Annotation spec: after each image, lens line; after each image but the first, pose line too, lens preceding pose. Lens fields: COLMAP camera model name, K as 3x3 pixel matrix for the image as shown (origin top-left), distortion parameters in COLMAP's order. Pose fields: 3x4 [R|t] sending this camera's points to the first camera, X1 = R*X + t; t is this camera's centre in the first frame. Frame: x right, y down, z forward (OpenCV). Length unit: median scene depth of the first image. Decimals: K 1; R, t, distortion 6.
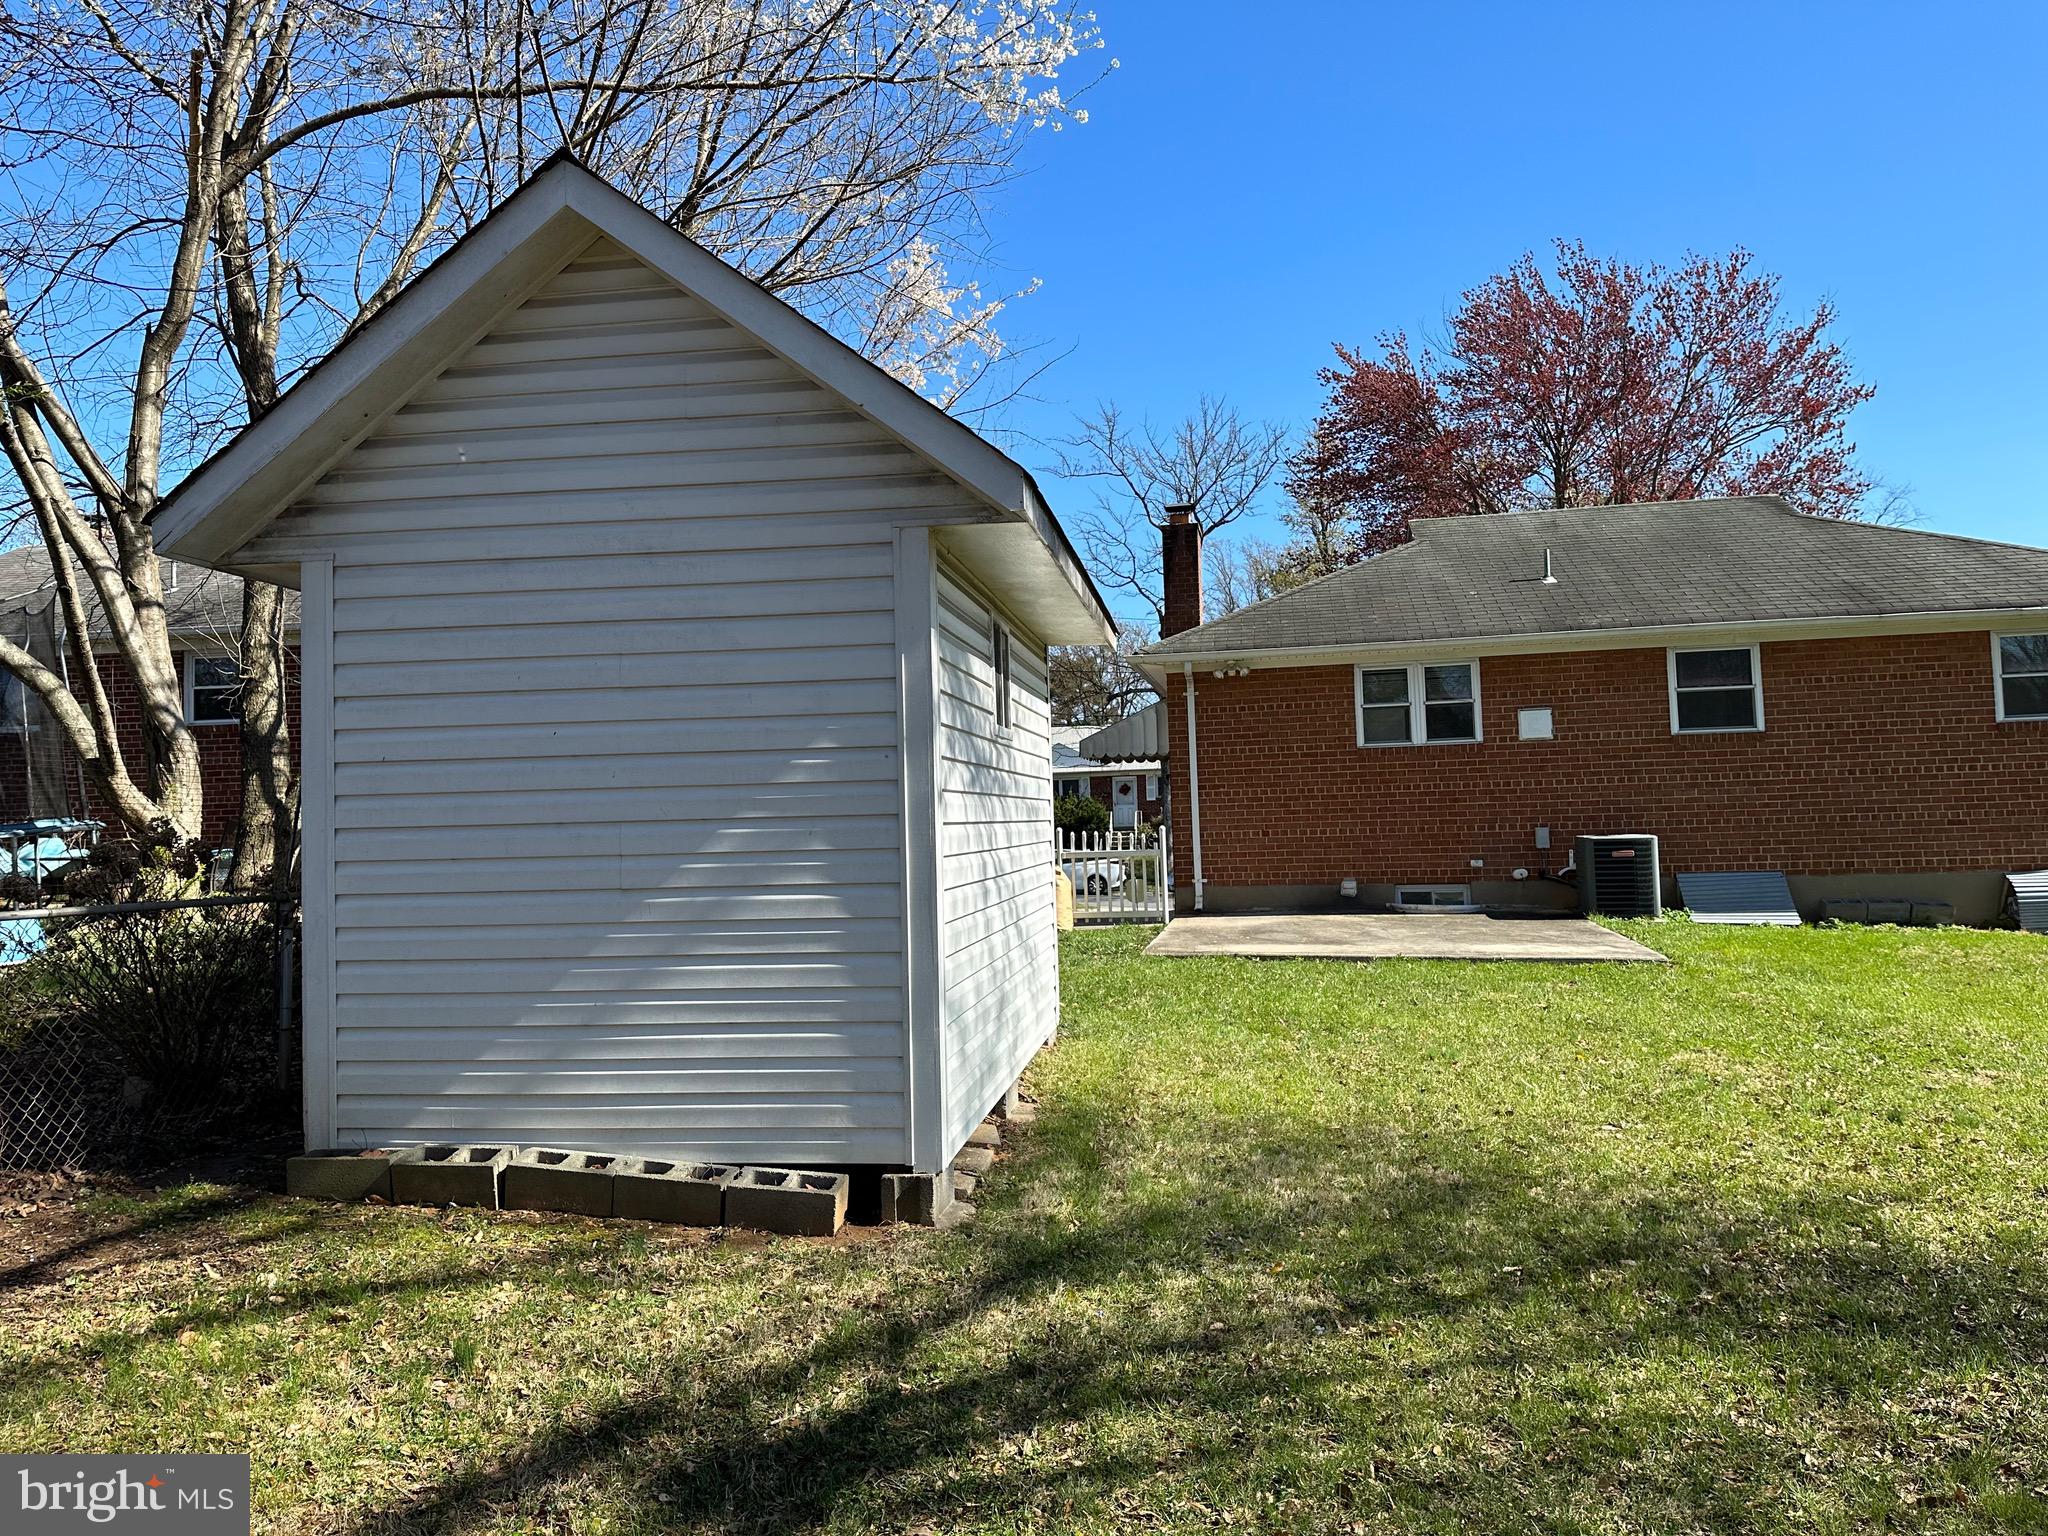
lens RADIAL K [[1353.7, 0, 993.3], [0, 1353.7, 759.3], [0, 0, 1]] dist [0.078716, -0.105092]
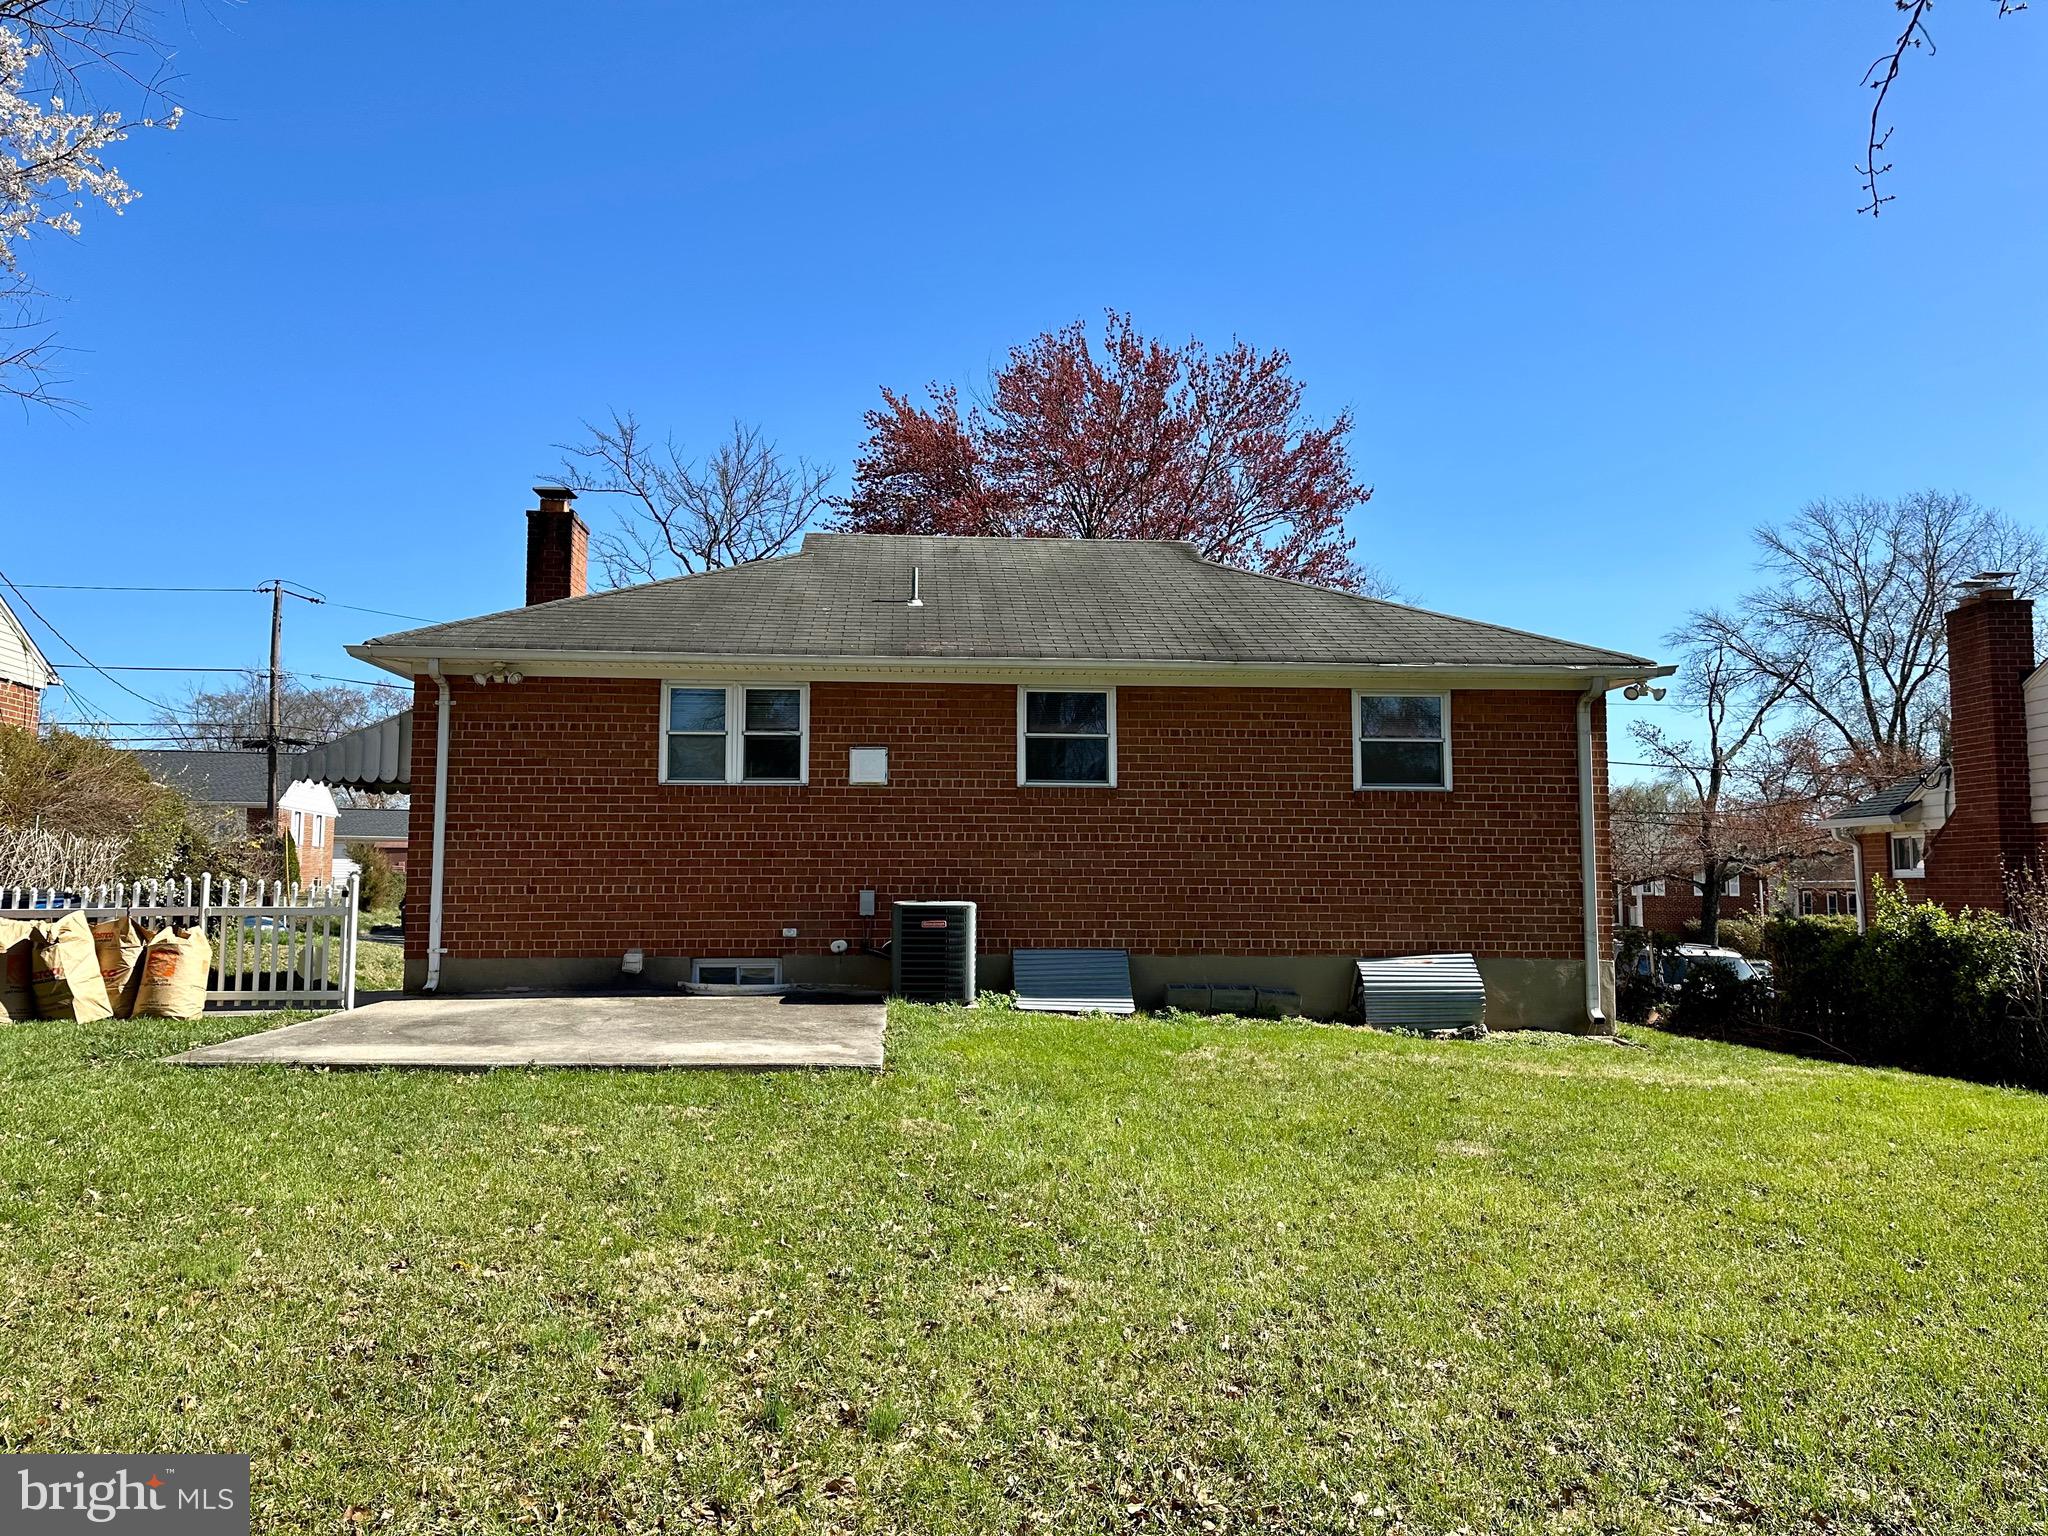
lens RADIAL K [[1364.4, 0, 982.4], [0, 1364.4, 762.1], [0, 0, 1]] dist [0.190478, -0.313201]
pose [[0.964068, 0.056939, 0.259483, 0.246729], [-0.045520, 0.997721, -0.049807, 0.010375], [-0.261727, 0.036206, 0.964463, 0.177885]]
